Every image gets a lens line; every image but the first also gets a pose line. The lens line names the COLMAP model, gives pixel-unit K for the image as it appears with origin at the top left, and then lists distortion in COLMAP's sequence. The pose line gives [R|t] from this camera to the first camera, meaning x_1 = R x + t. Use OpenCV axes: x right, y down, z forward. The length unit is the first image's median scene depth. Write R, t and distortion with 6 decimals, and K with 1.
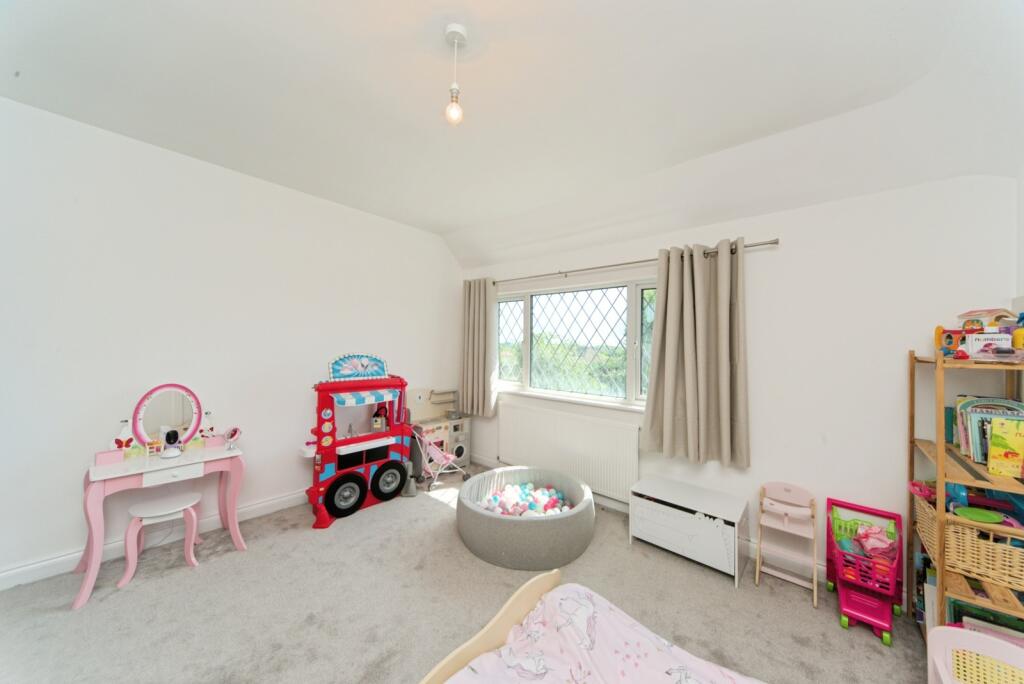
lens RADIAL K [[348.8, 0, 525.9], [0, 348.8, 336.6], [0, 0, 1]] dist [-0.001111, -0.000045]
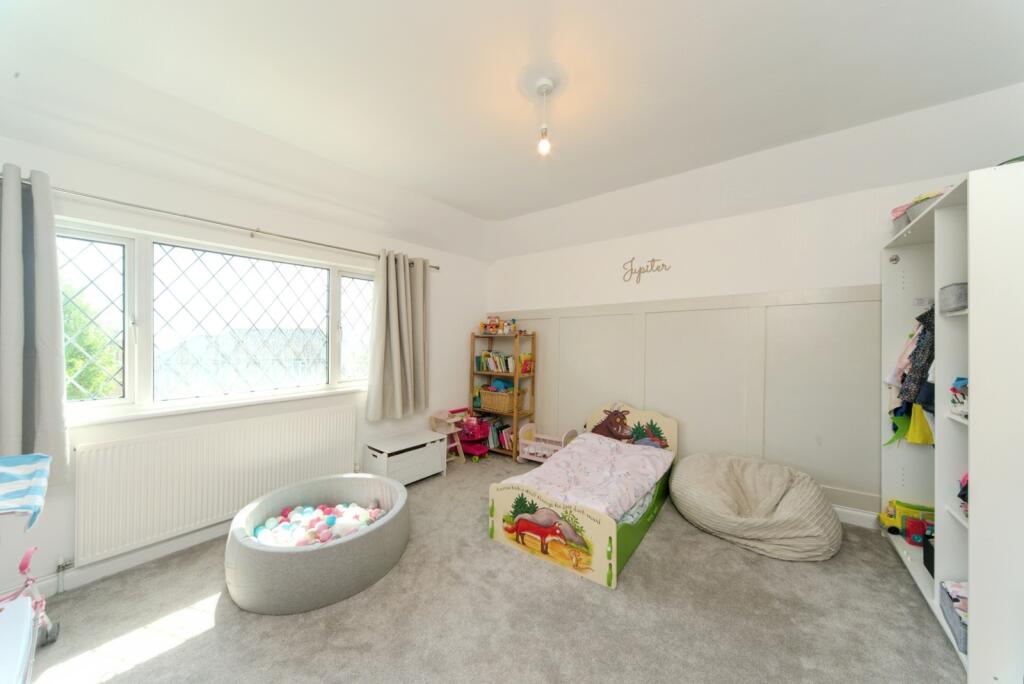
lens RADIAL K [[348.8, 0, 525.9], [0, 348.8, 336.6], [0, 0, 1]] dist [-0.001111, -0.000045]
pose [[-0.079860, -0.024368, 0.996508, -0.839497], [-0.030382, 0.999296, 0.022001, 0.005912], [-0.996343, -0.028519, -0.080545, 0.604038]]
